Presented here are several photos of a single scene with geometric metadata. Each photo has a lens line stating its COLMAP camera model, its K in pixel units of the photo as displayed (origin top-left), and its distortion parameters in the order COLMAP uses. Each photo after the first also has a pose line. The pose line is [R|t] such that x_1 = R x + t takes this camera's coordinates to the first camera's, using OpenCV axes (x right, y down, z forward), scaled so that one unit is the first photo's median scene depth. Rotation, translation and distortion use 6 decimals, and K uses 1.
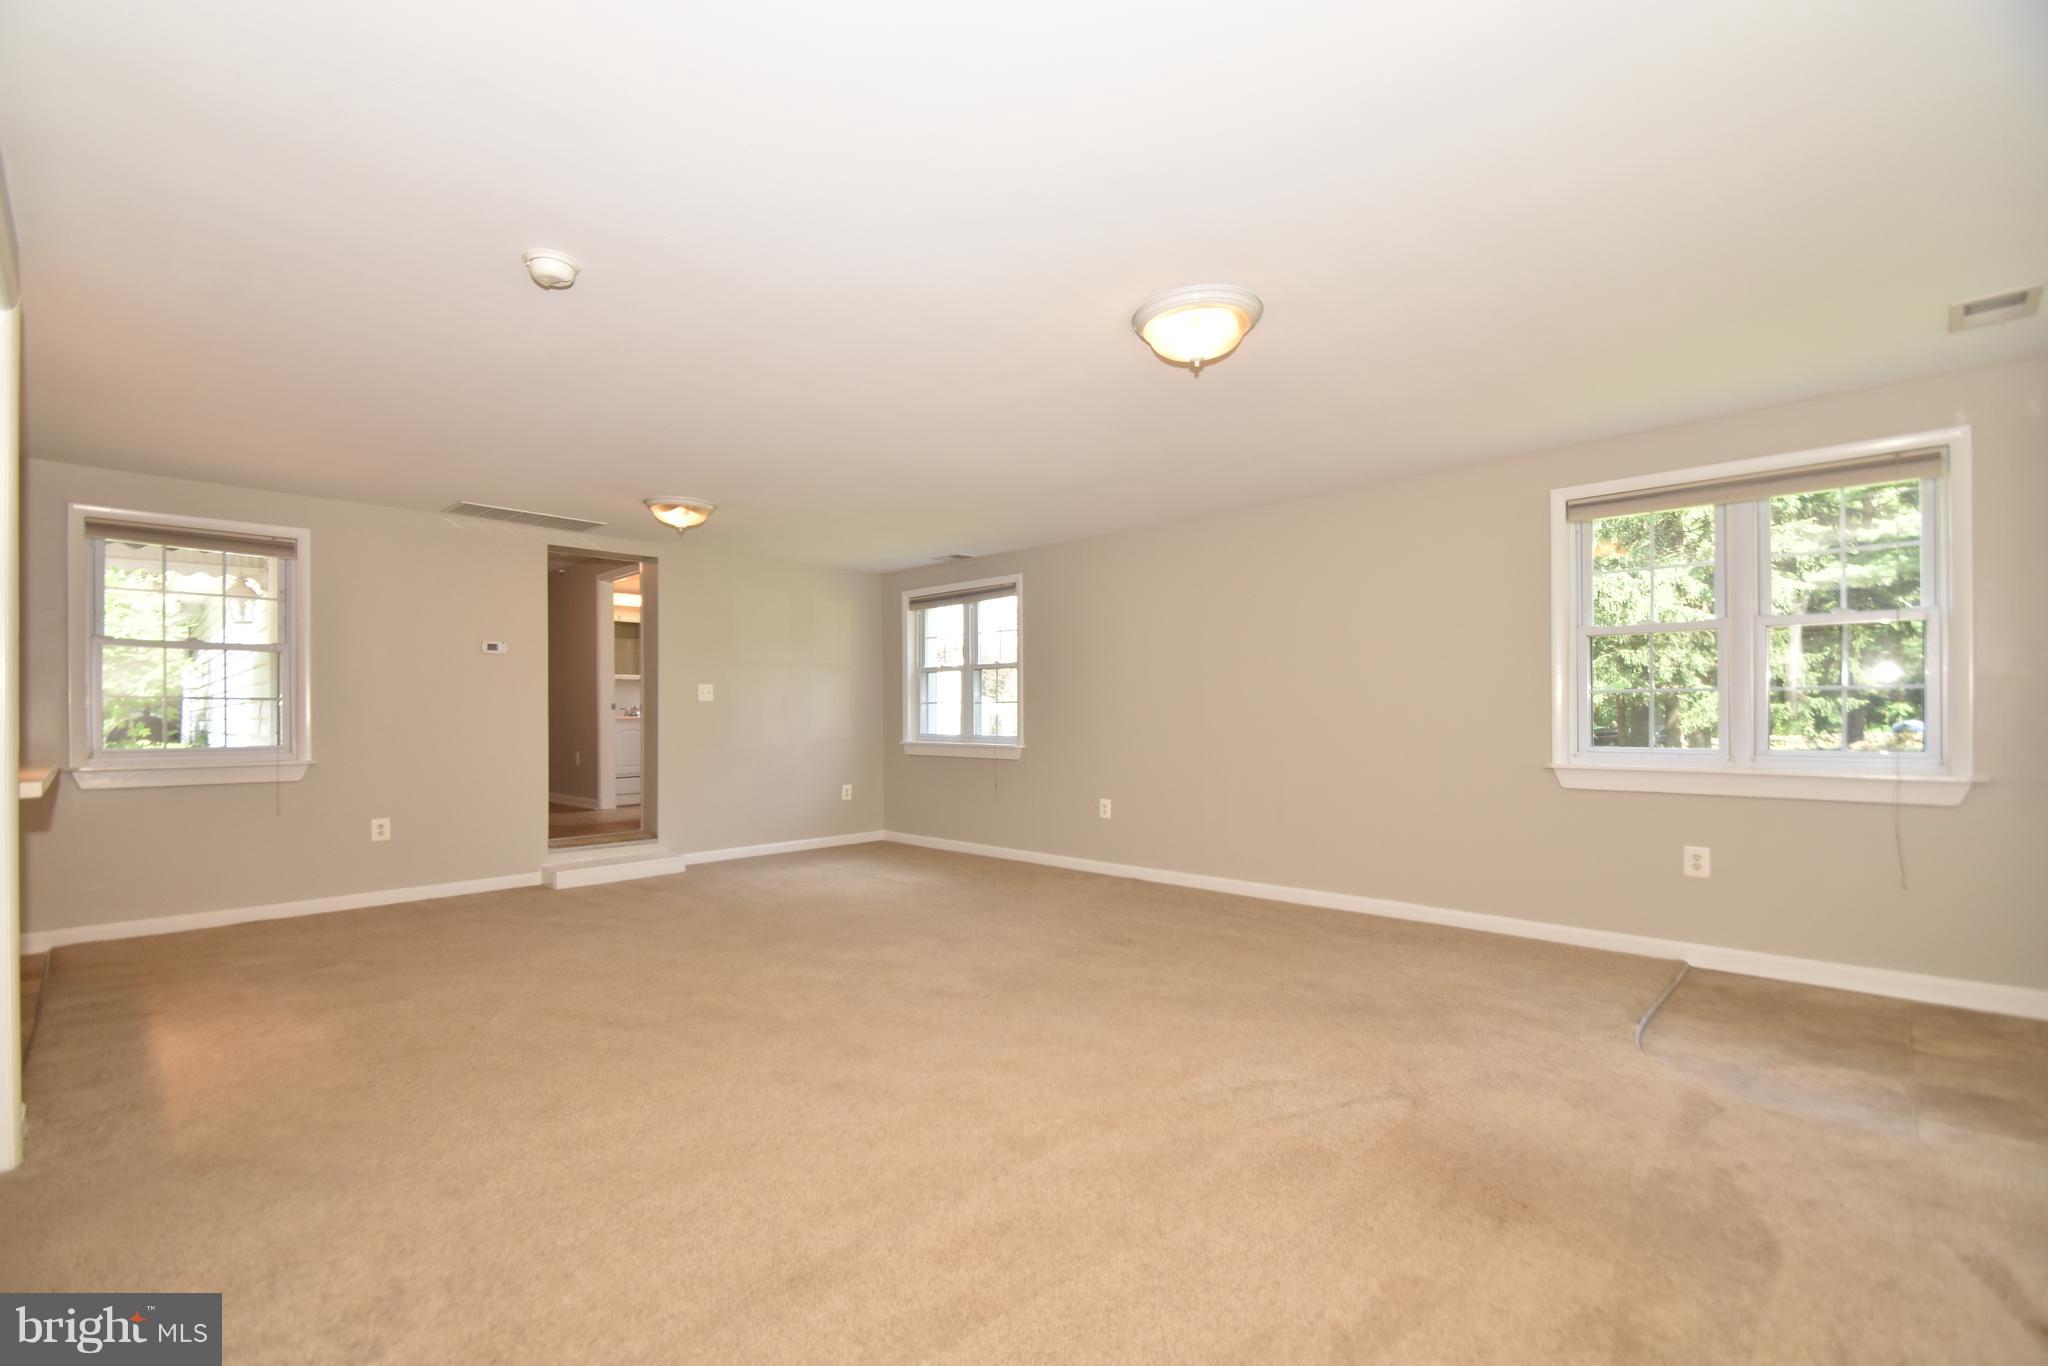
lens RADIAL K [[899.4, 0, 1000.2], [0, 899.4, 713.3], [0, 0, 1]] dist [0.012396, -0.013074]
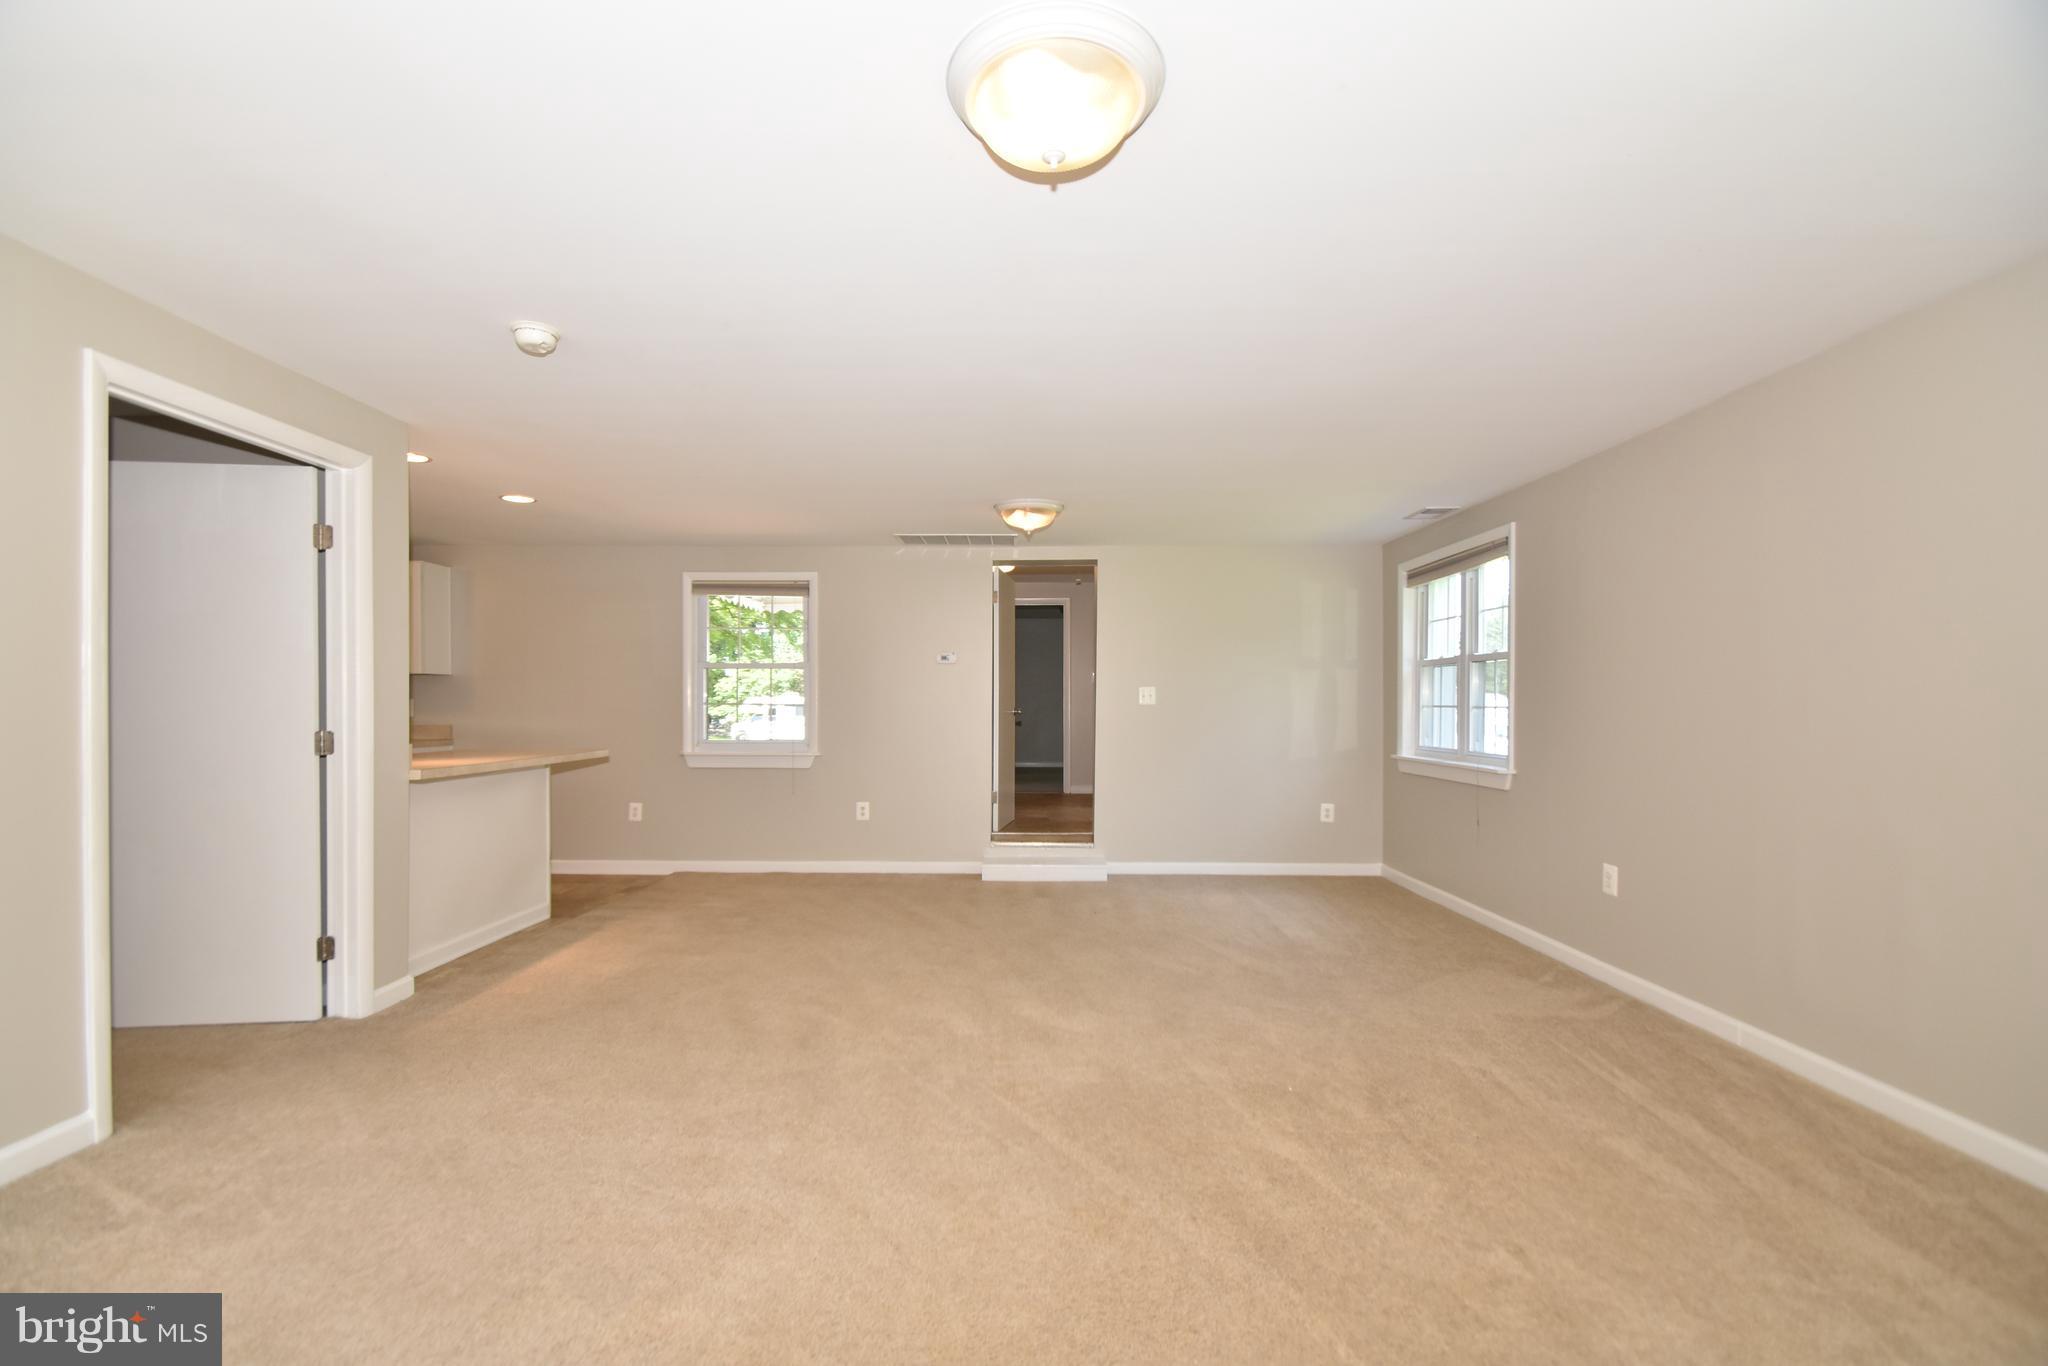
lens RADIAL K [[899.4, 0, 1000.2], [0, 899.4, 713.3], [0, 0, 1]] dist [0.012396, -0.013074]
pose [[0.686600, 0.011513, -0.726944, 0.274653], [-0.004038, 0.999920, 0.012022, -0.016072], [0.727024, -0.005319, 0.686592, 0.249282]]
